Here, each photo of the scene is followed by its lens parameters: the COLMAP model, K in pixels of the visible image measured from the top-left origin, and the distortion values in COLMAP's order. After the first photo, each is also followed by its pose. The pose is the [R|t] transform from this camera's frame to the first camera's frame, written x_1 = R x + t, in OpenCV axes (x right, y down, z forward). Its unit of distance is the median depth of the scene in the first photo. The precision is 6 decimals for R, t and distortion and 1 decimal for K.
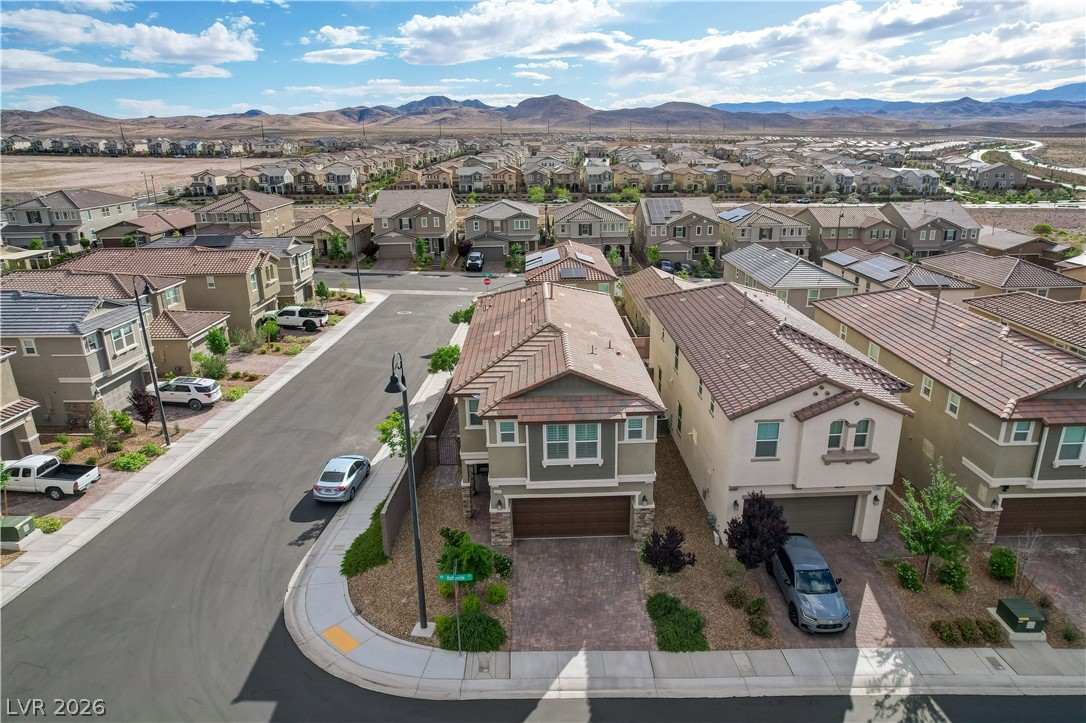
lens RADIAL K [[699.6, 0, 542.6], [0, 699.6, 370.5], [0, 0, 1]] dist [-0.077834, 0.069287]
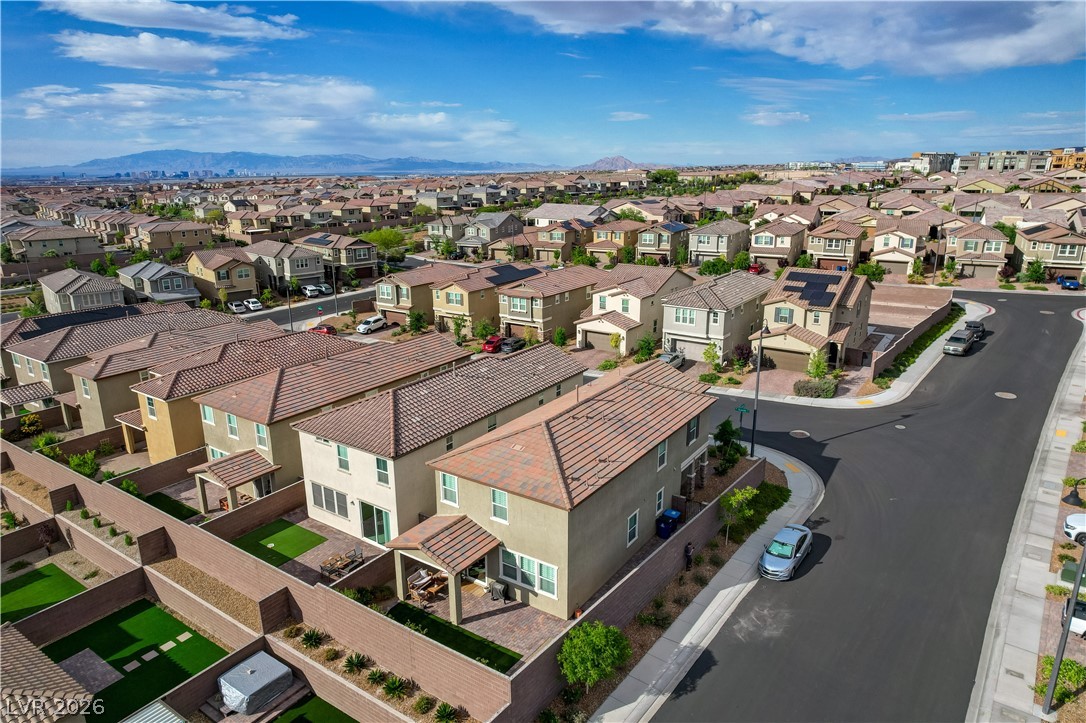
lens RADIAL K [[690.6, 0, 544.1], [0, 690.6, 367.7], [0, 0, 1]] dist [-0.070690, 0.062507]
pose [[-0.816323, -0.140439, 0.560262, -0.517142], [0.205388, 0.836014, 0.508819, -0.683681], [-0.539845, 0.530432, -0.653613, 1.687060]]
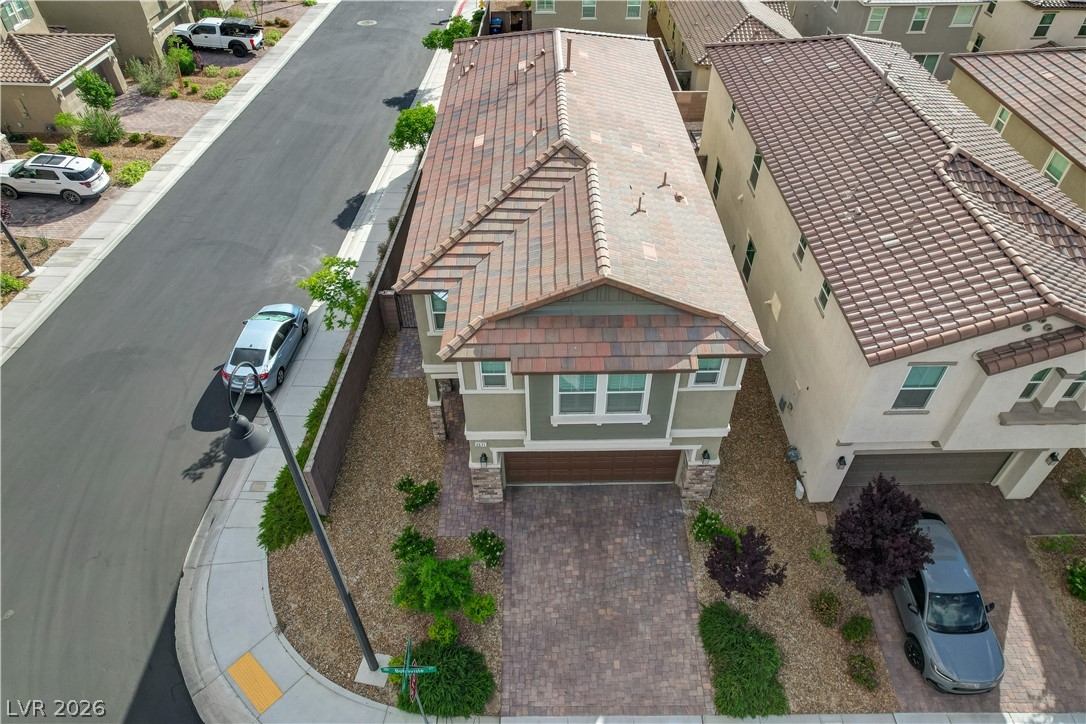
lens RADIAL K [[695.7, 0, 544.2], [0, 695.7, 371.9], [0, 0, 1]] dist [-0.078076, 0.071367]
pose [[0.999883, 0.014671, 0.004381, -0.007146], [-0.015138, 0.904326, 0.426574, -0.122046], [0.002297, -0.426591, 0.904442, 0.339774]]
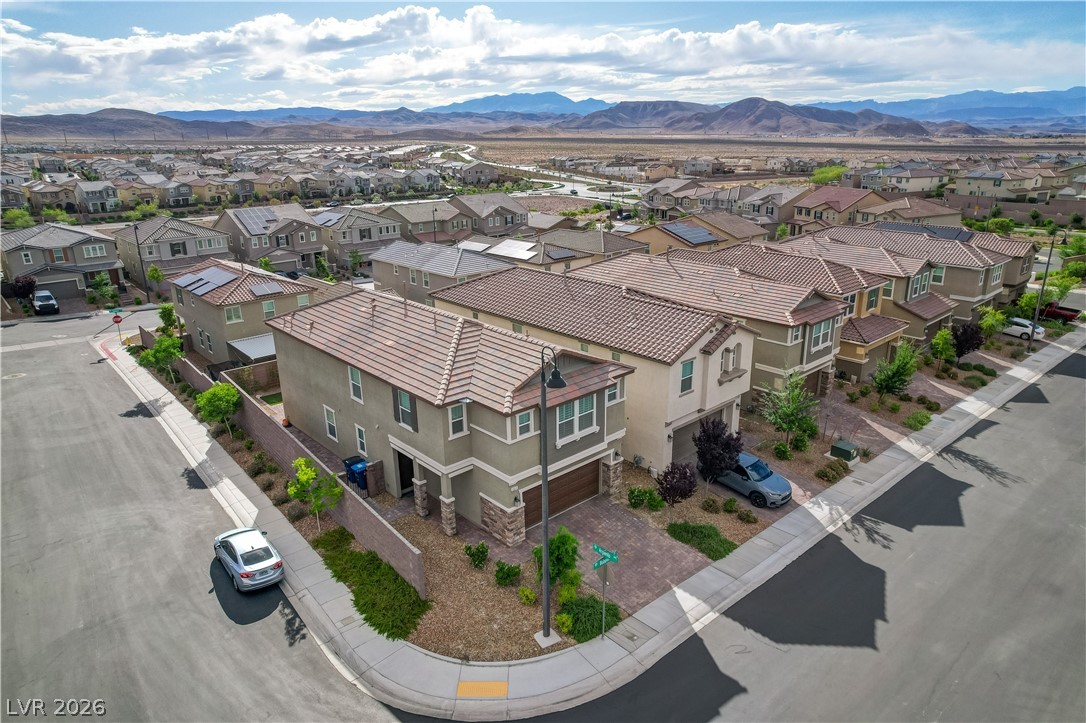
lens RADIAL K [[699.6, 0, 542.6], [0, 699.6, 370.5], [0, 0, 1]] dist [-0.077834, 0.069287]
pose [[0.757735, -0.206356, 0.619075, -0.460187], [0.212924, 0.974947, 0.064364, -0.032037], [-0.616847, 0.083045, 0.782690, 0.146900]]
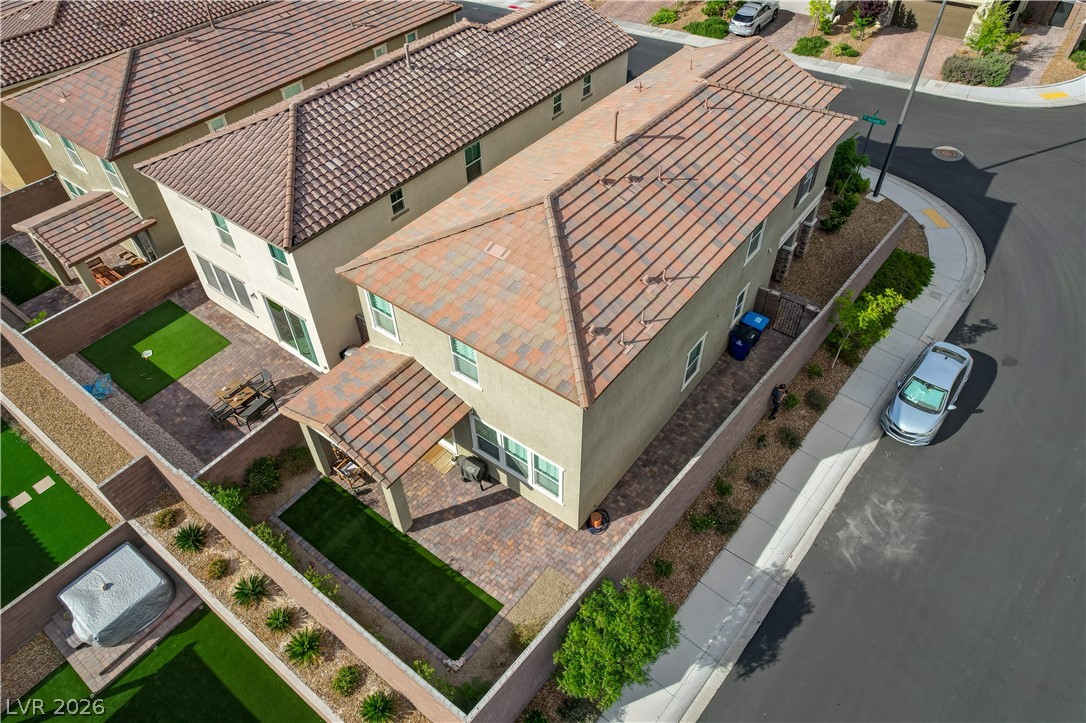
lens RADIAL K [[690.6, 0, 544.1], [0, 690.6, 367.7], [0, 0, 1]] dist [-0.070690, 0.062507]
pose [[-0.785317, -0.421293, 0.453641, -0.273688], [0.226013, 0.487078, 0.843607, -0.501773], [-0.576364, 0.765028, -0.287292, 1.348694]]
